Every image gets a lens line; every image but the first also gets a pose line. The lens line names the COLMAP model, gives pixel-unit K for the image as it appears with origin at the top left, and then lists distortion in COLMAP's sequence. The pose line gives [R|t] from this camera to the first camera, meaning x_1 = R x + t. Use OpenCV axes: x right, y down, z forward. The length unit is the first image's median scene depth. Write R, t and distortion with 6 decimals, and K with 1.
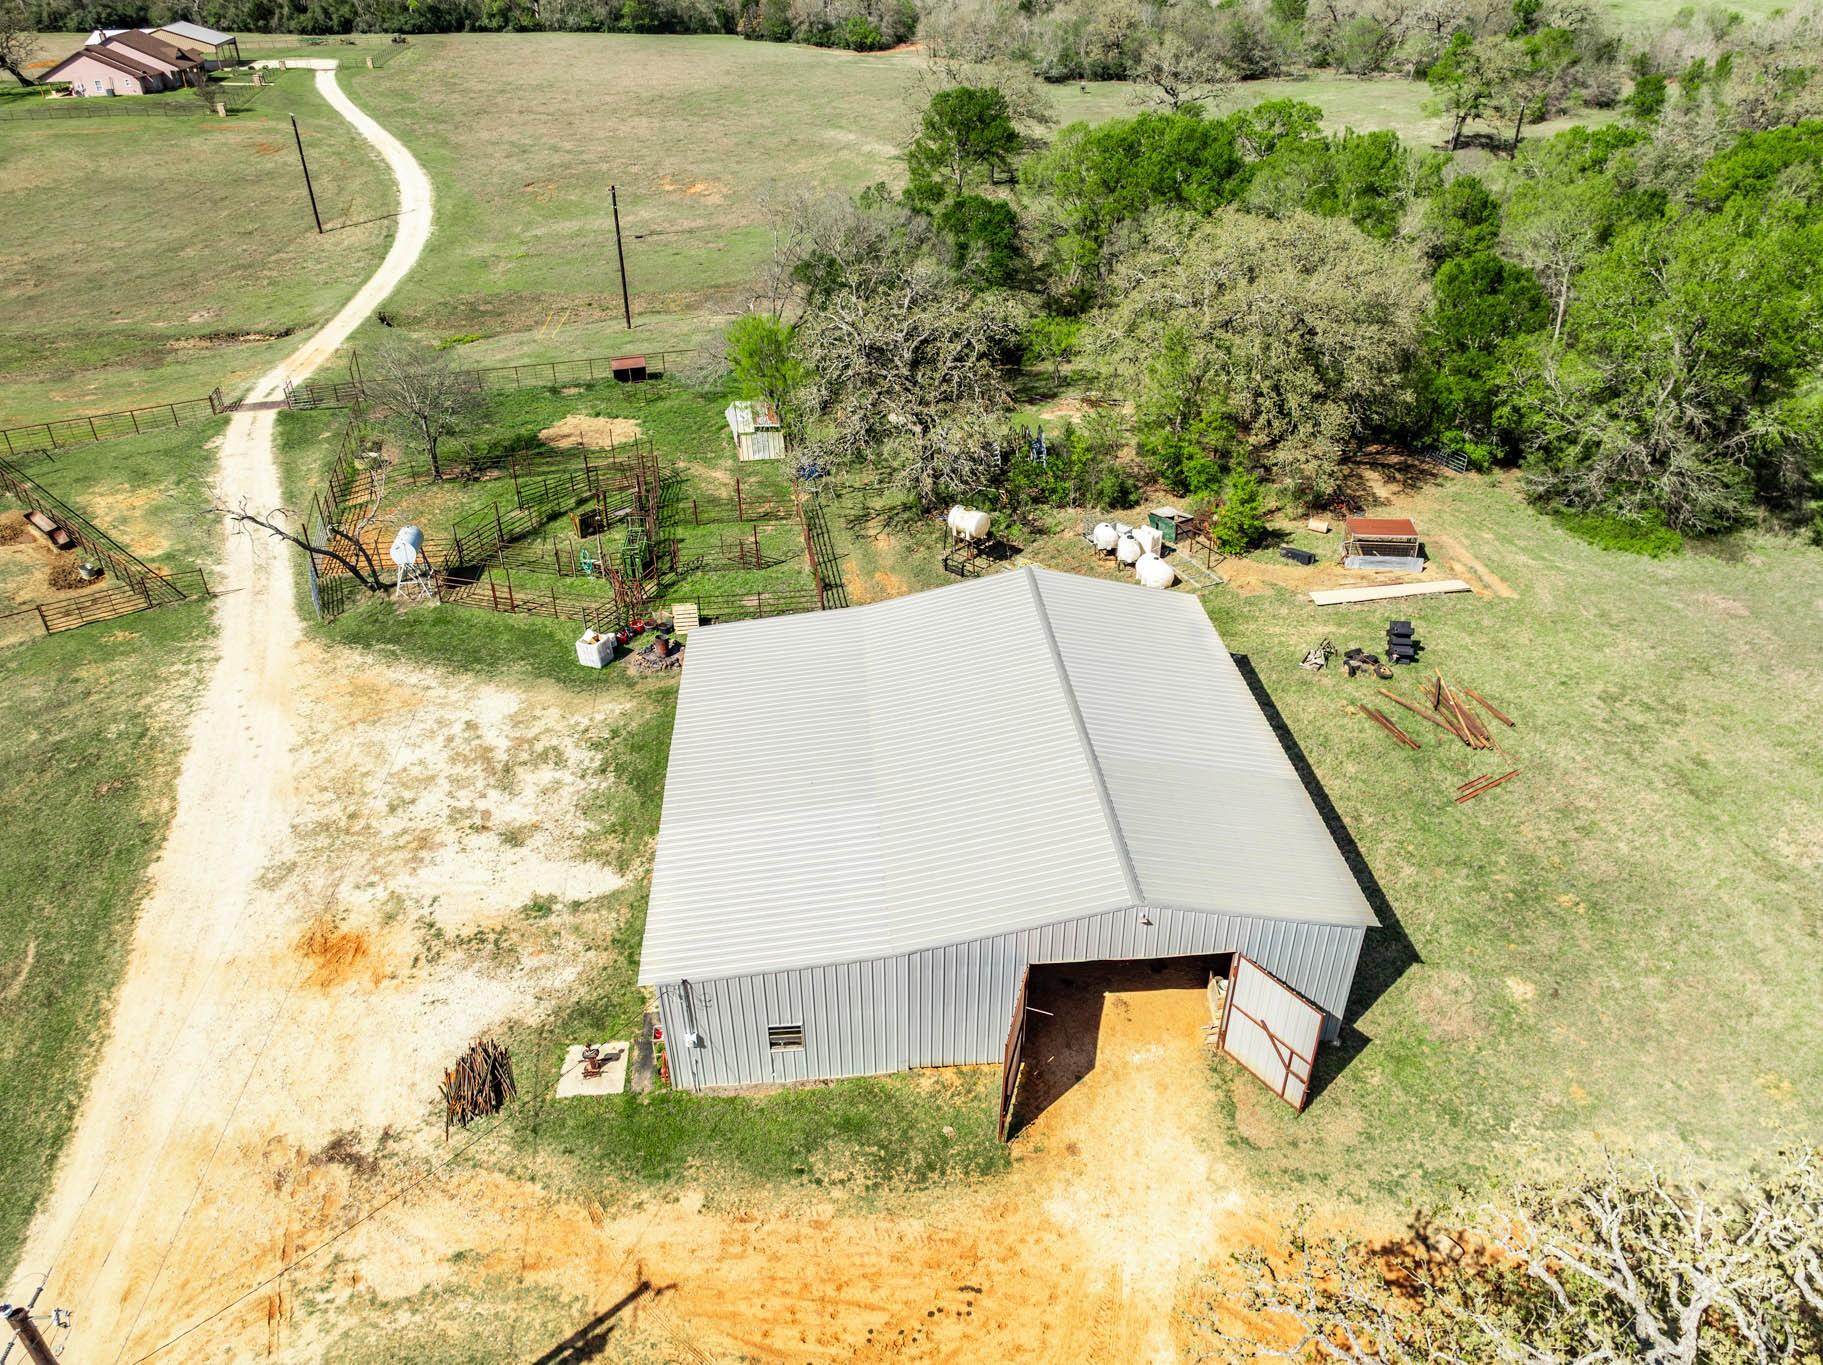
lens RADIAL K [[1273.3, 0, 913.7], [0, 1273.3, 685.1], [0, 0, 1]] dist [-0.026089, 0.007306]
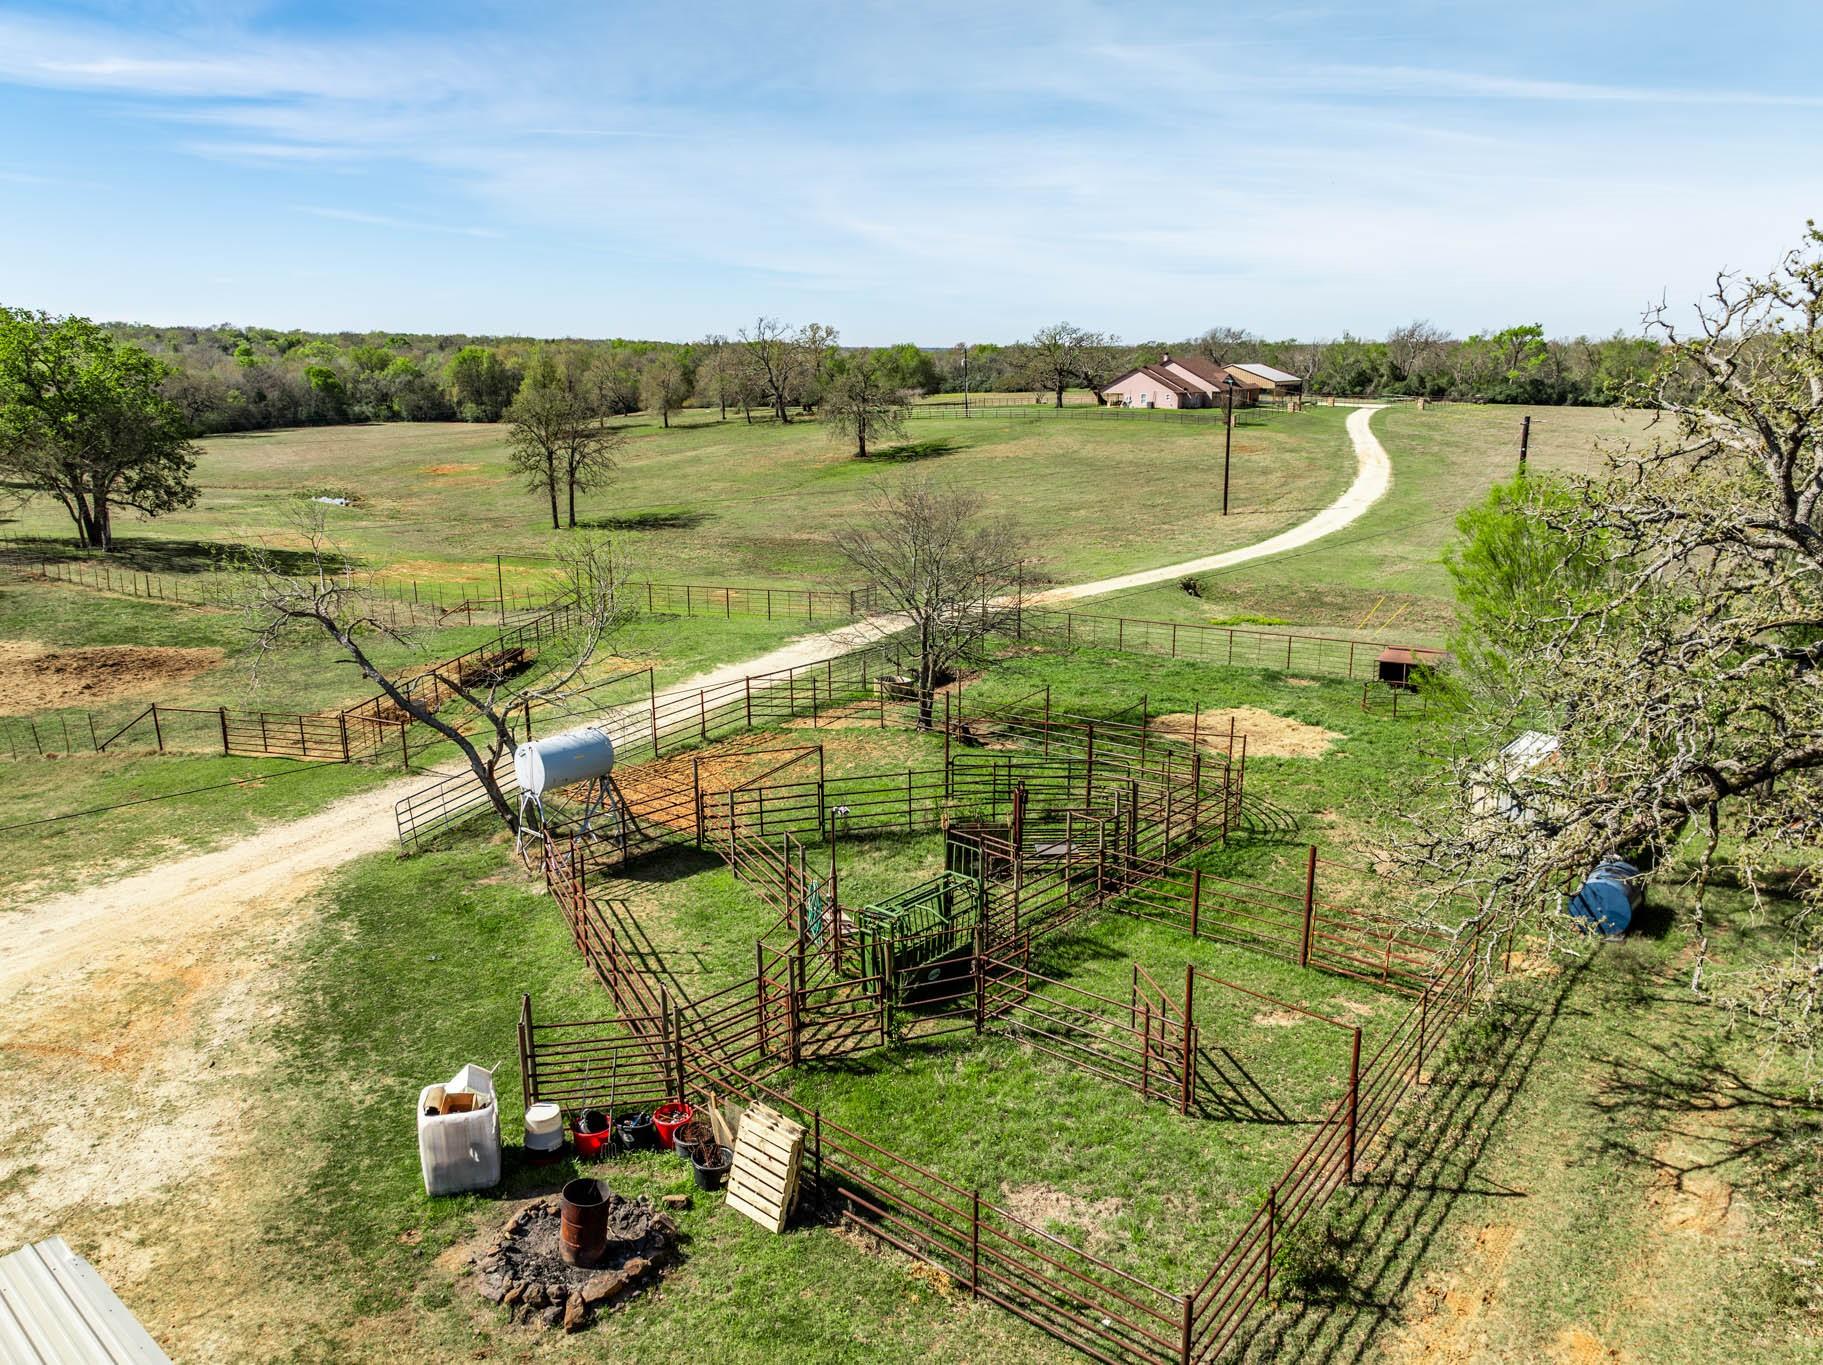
lens RADIAL K [[1273.3, 0, 913.6], [0, 1273.3, 678.0], [0, 0, 1]] dist [-0.026089, 0.007306]
pose [[0.679077, 0.178105, -0.712133, 0.007979], [-0.390125, 0.909338, -0.144590, -0.027074], [0.621817, 0.376008, 0.686994, 0.163543]]
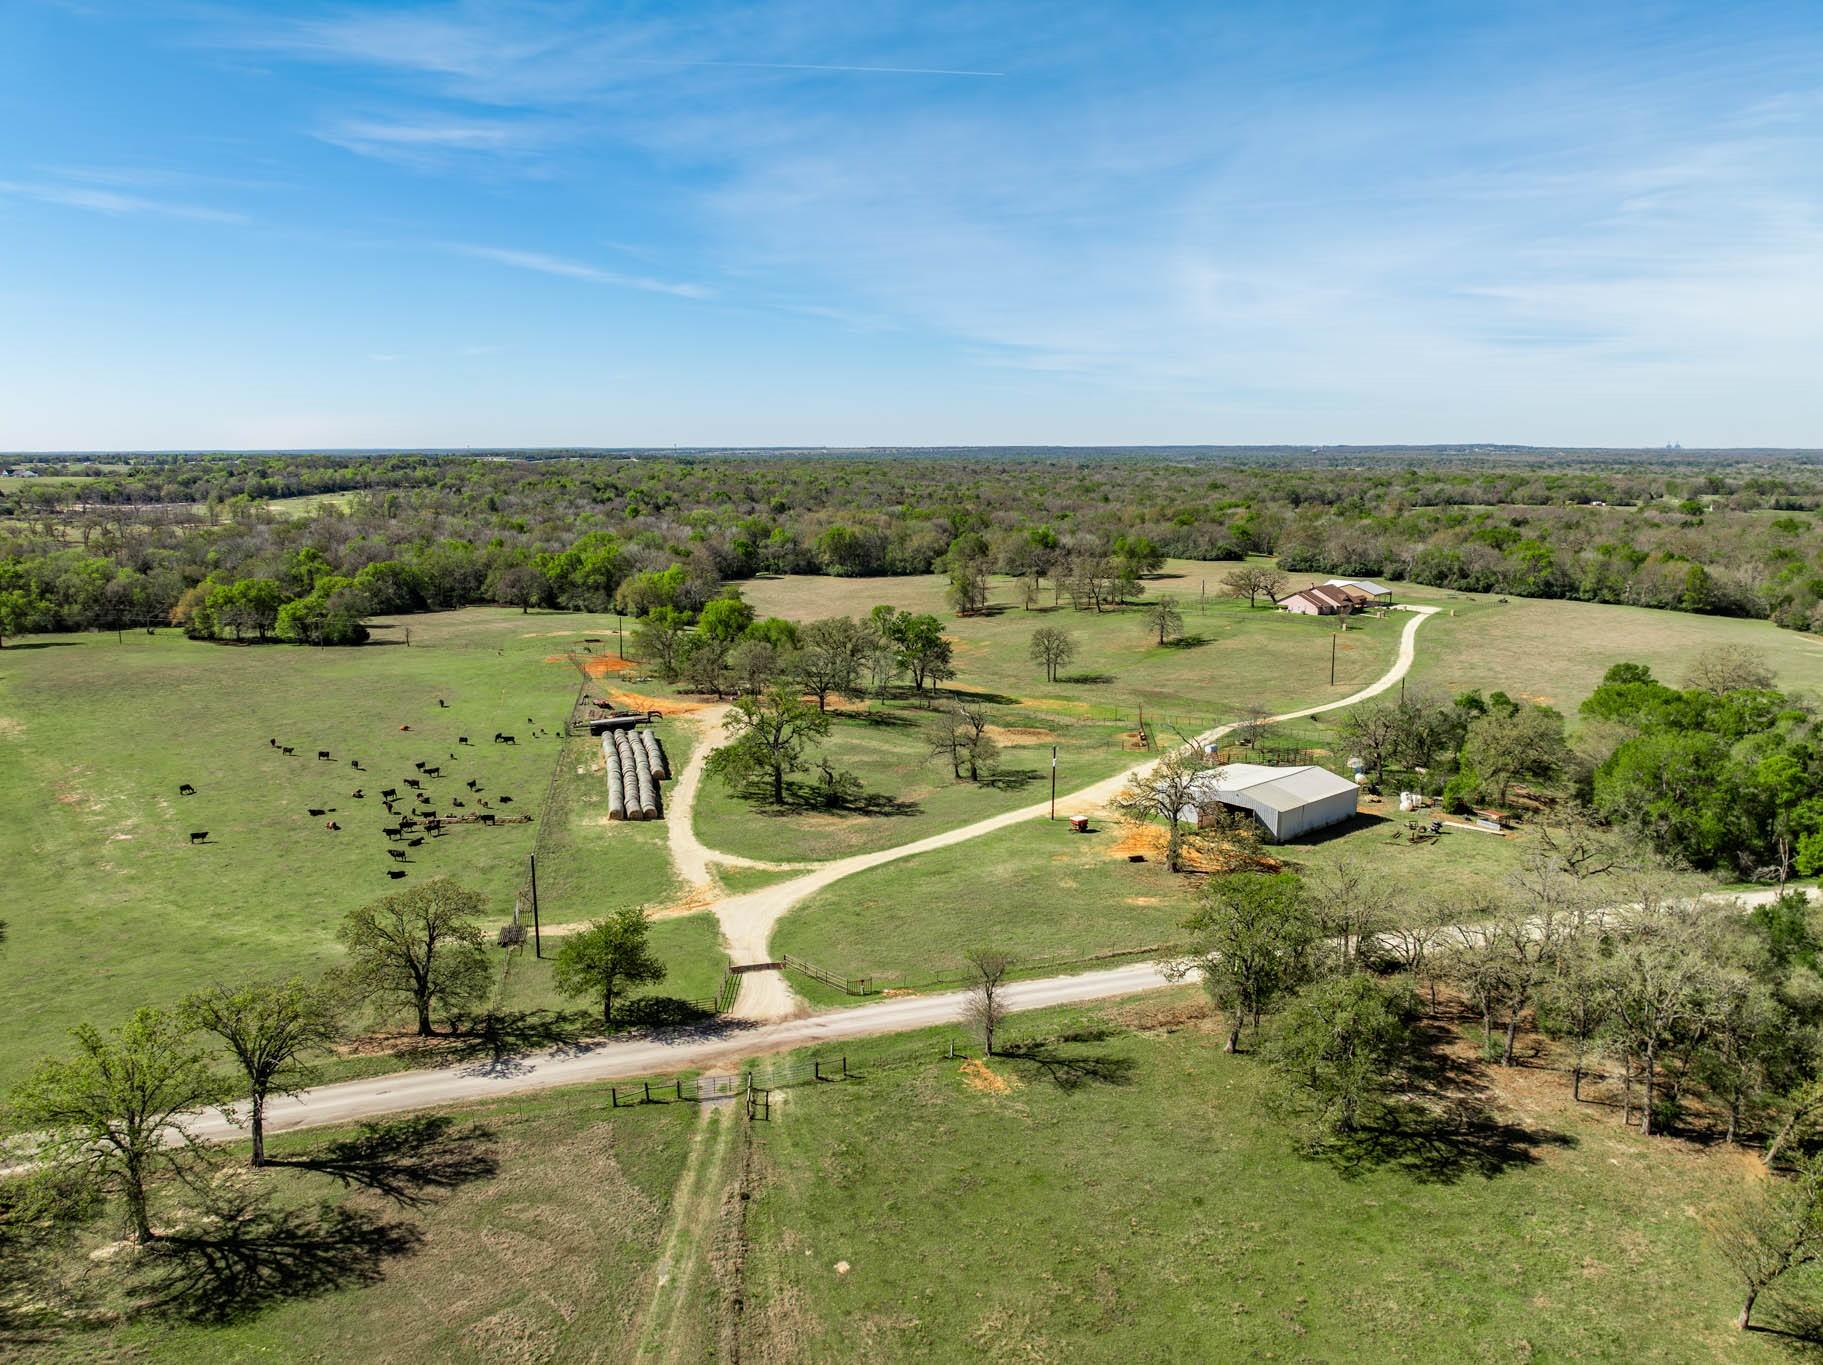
lens RADIAL K [[1273.3, 0, 914.1], [0, 1273.3, 682.8], [0, 0, 1]] dist [-0.026089, 0.007306]
pose [[0.588263, 0.145389, -0.795493, 0.399248], [-0.432696, 0.887632, -0.157748, 0.135476], [0.683170, 0.437004, 0.585070, -0.353485]]
